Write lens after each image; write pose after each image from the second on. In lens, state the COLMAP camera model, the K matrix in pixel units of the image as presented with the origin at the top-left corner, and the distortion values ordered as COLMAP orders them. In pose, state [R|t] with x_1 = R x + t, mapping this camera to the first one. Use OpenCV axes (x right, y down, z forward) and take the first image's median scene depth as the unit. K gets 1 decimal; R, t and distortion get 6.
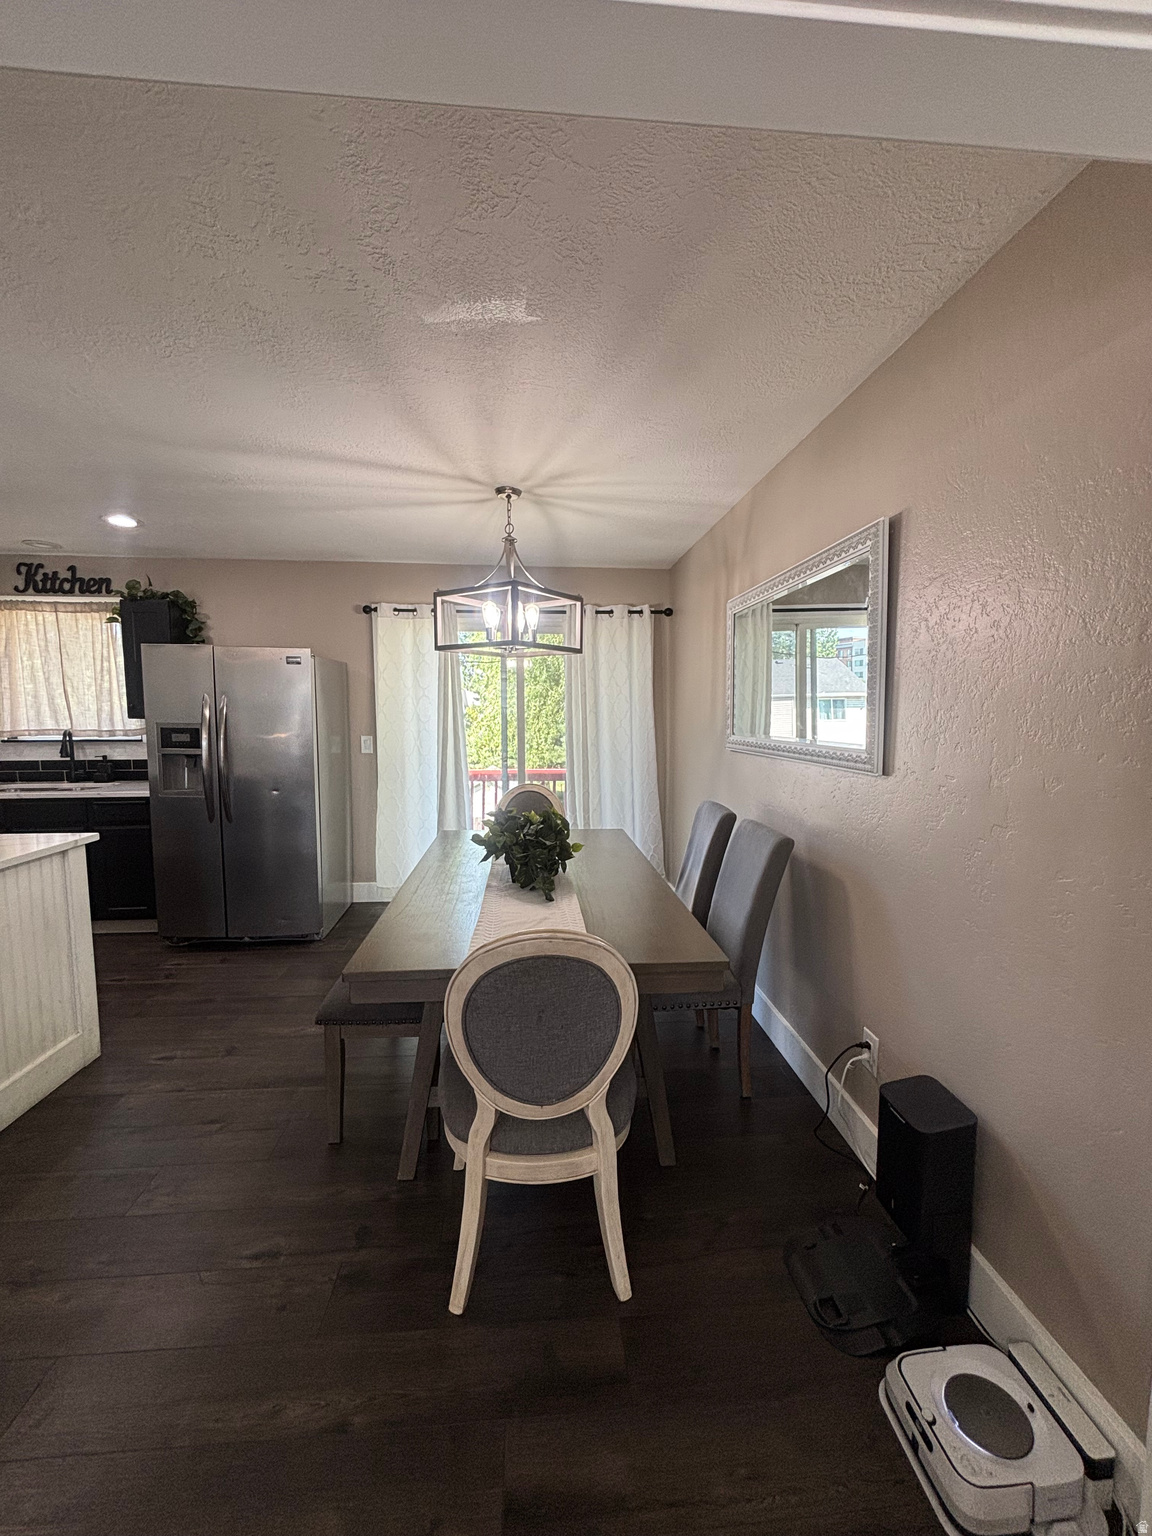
lens RADIAL K [[615.4, 0, 575.8], [0, 615.4, 767.4], [0, 0, 1]] dist [0.001714, -0.001065]
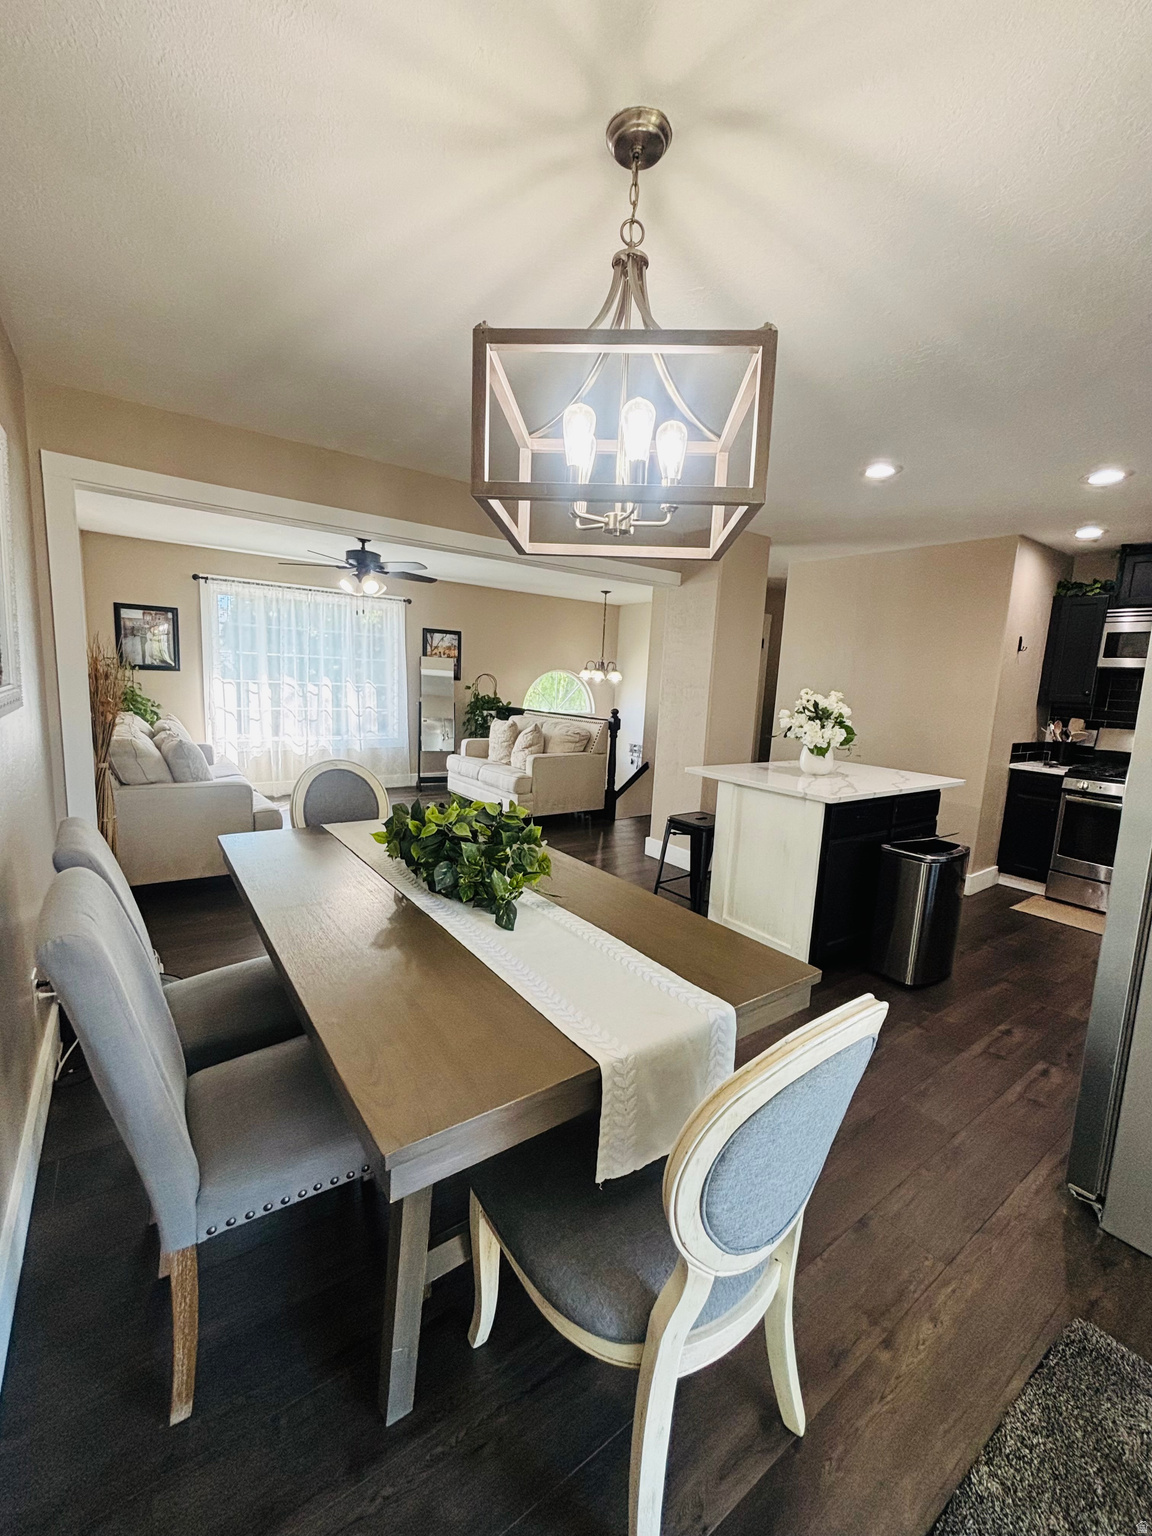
lens RADIAL K [[615.4, 0, 572.9], [0, 615.4, 768.0], [0, 0, 1]] dist [0.001714, -0.001065]
pose [[-0.858592, 0.028649, -0.511859, 0.142574], [-0.100800, 0.969513, 0.223346, -0.112325], [0.502653, 0.243358, -0.829528, 1.322591]]
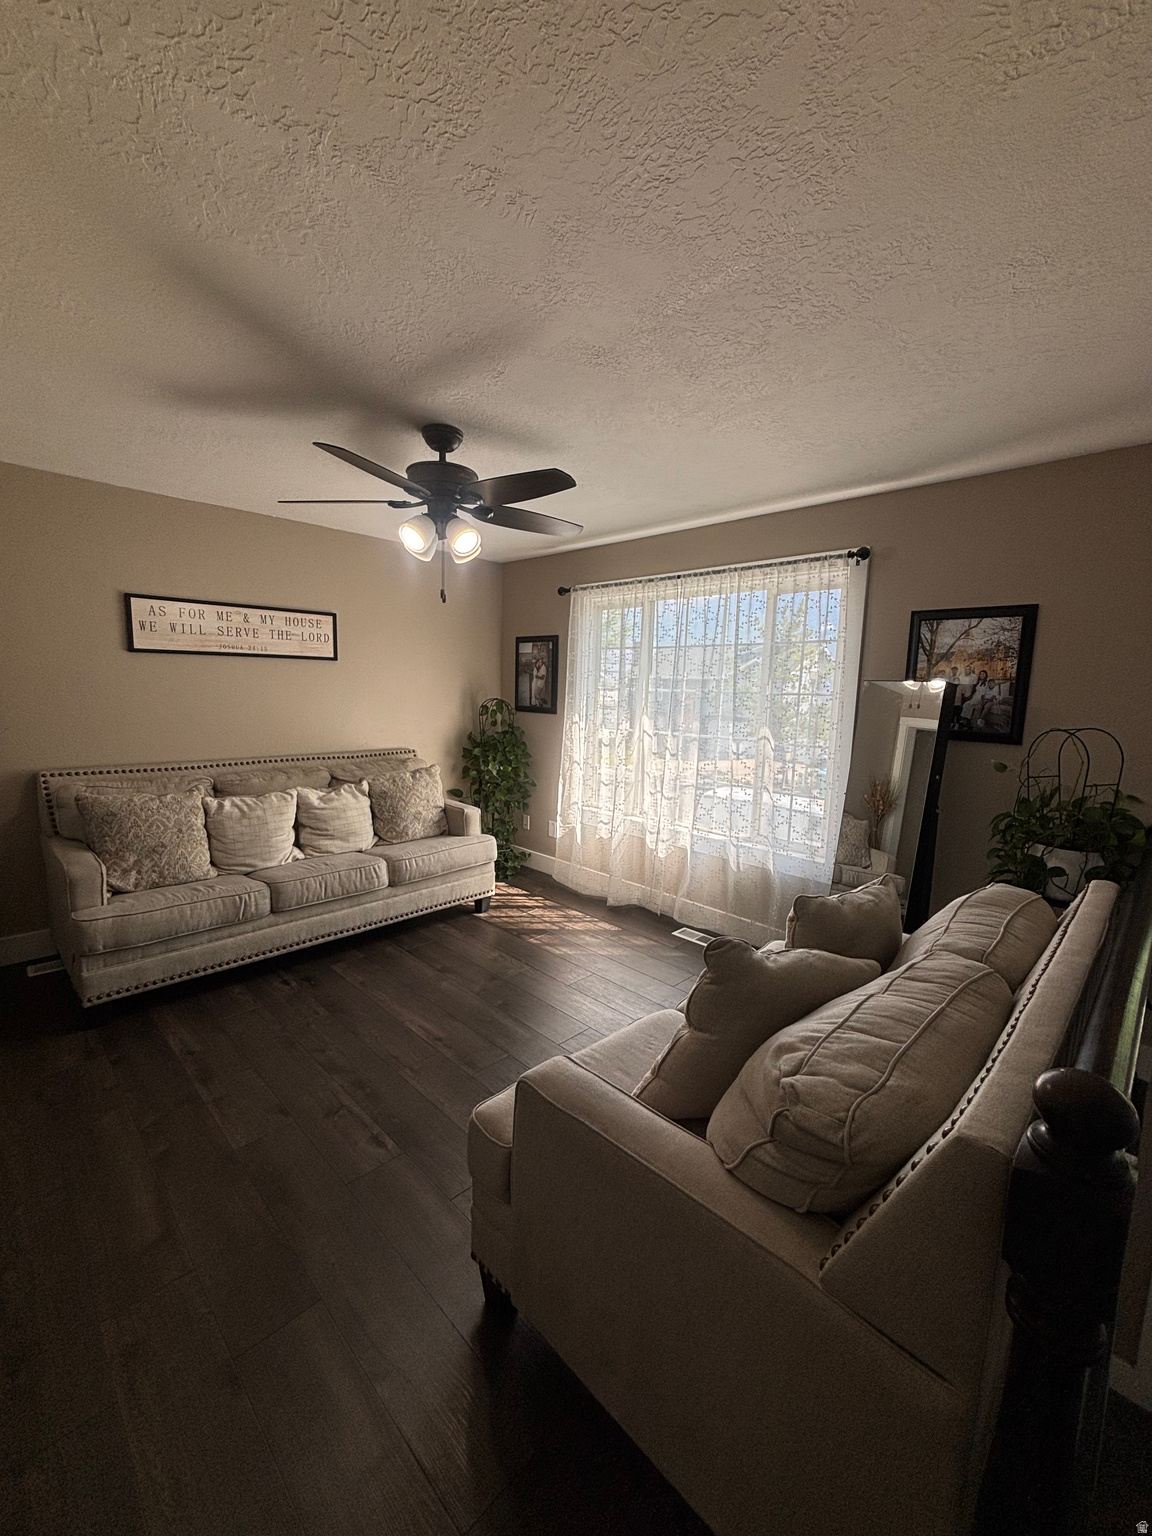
lens RADIAL K [[615.4, 0, 576.2], [0, 615.4, 780.3], [0, 0, 1]] dist [0.001714, -0.001065]
pose [[-0.649126, -0.137593, 0.748133, -0.973569], [0.041709, 0.975587, 0.215615, -0.021870], [-0.759537, 0.171165, -0.627540, 0.020042]]
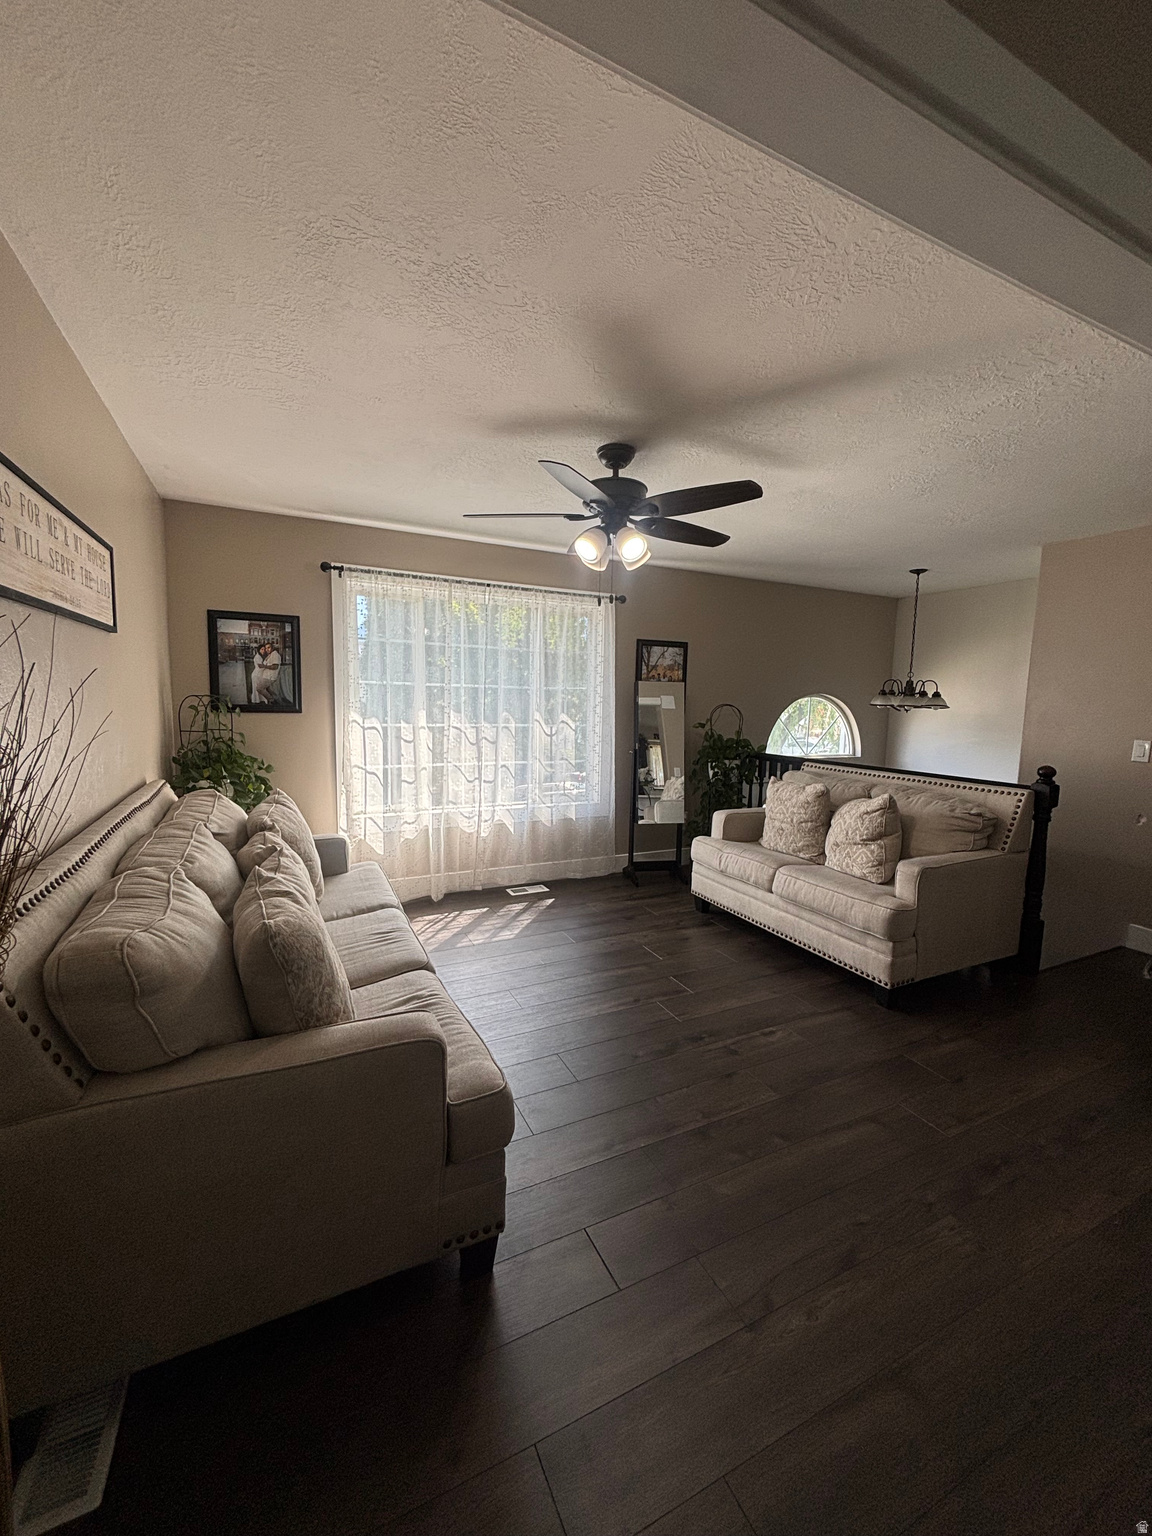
lens RADIAL K [[615.4, 0, 585.5], [0, 615.4, 773.1], [0, 0, 1]] dist [0.001714, -0.001065]
pose [[-0.929329, 0.016493, -0.368885, 0.131223], [-0.065326, 0.975901, 0.208208, -0.033455], [0.363429, 0.217592, -0.905855, 0.437385]]
